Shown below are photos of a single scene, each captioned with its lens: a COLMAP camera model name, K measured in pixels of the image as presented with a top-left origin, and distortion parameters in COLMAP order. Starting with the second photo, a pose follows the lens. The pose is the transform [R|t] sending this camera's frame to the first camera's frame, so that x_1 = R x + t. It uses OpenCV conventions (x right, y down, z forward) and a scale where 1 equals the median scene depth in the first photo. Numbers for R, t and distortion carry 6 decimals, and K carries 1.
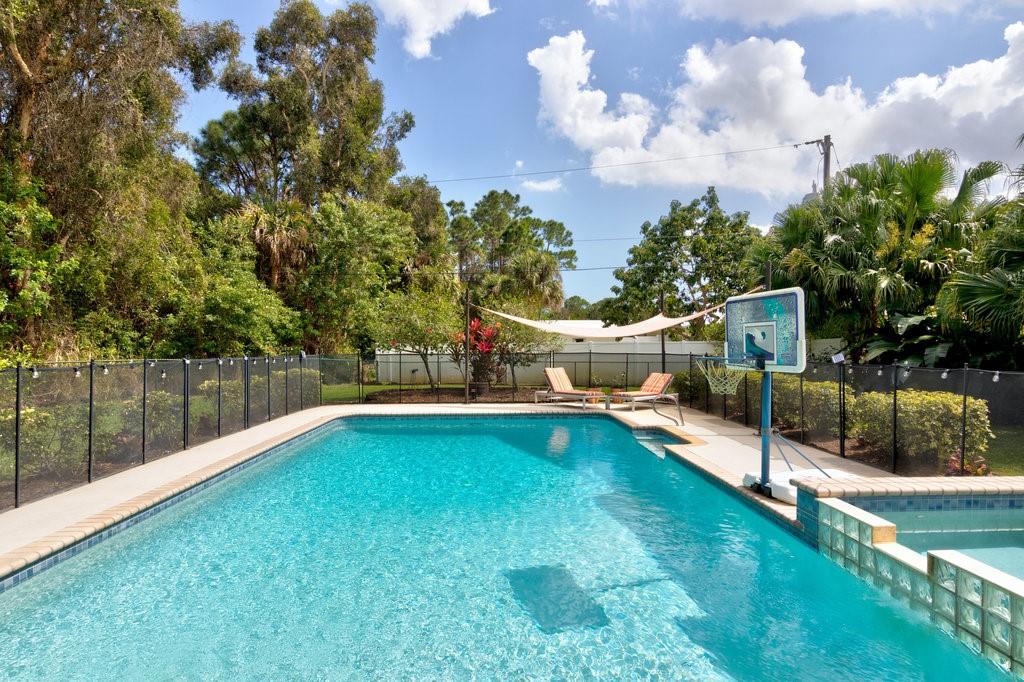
lens RADIAL K [[567.0, 0, 516.7], [0, 567.0, 351.9], [0, 0, 1]] dist [0.002373, -0.000446]
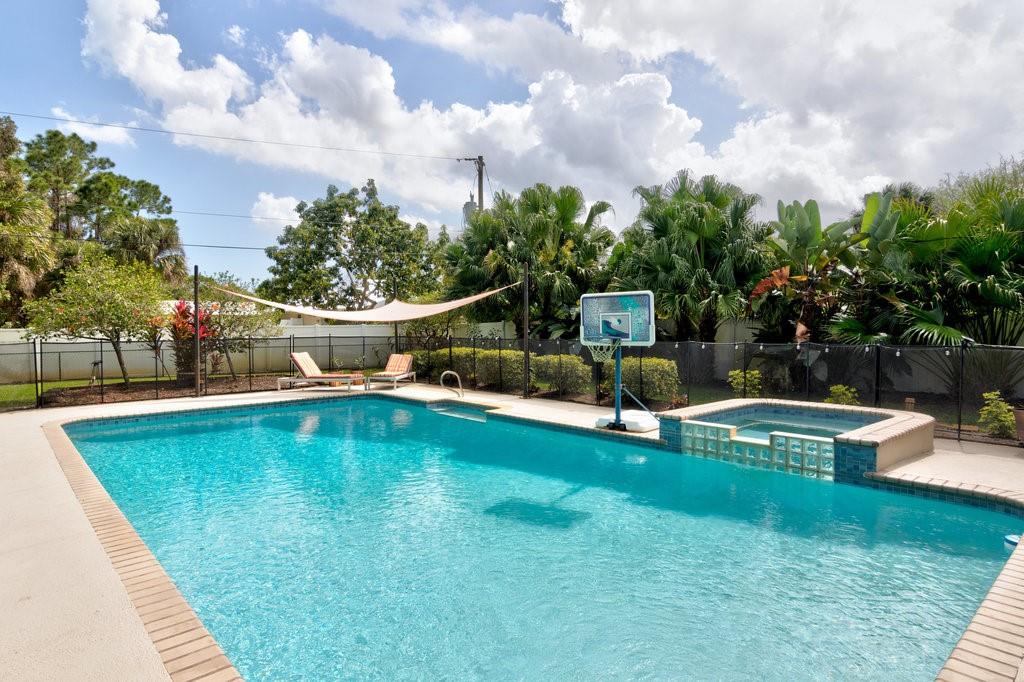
lens RADIAL K [[573.5, 0, 511.6], [0, 573.5, 327.9], [0, 0, 1]] dist [-0.002340, -0.000115]
pose [[0.772872, -0.006247, 0.634531, -0.195020], [0.013959, 0.999877, -0.007159, -0.001538], [-0.634409, 0.014391, 0.772864, 0.007579]]
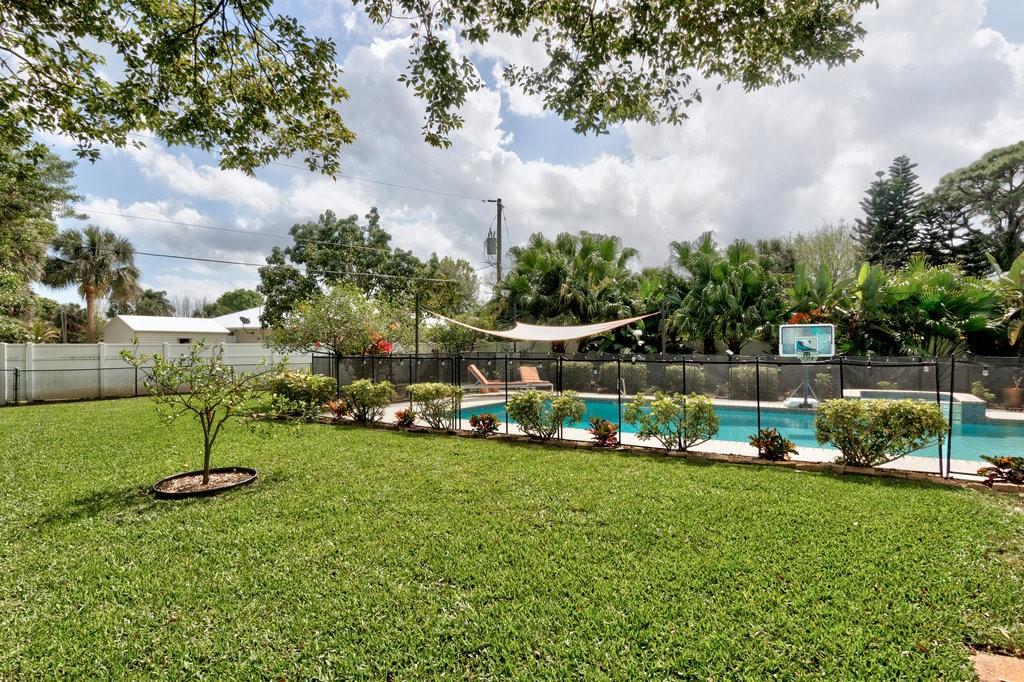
lens RADIAL K [[567.0, 0, 516.7], [0, 567.0, 351.9], [0, 0, 1]] dist [0.002373, -0.000446]
pose [[0.566049, -0.004471, 0.824359, -0.614165], [0.009021, 0.999959, -0.000771, 0.001100], [-0.824322, 0.007873, 0.566066, 0.177456]]
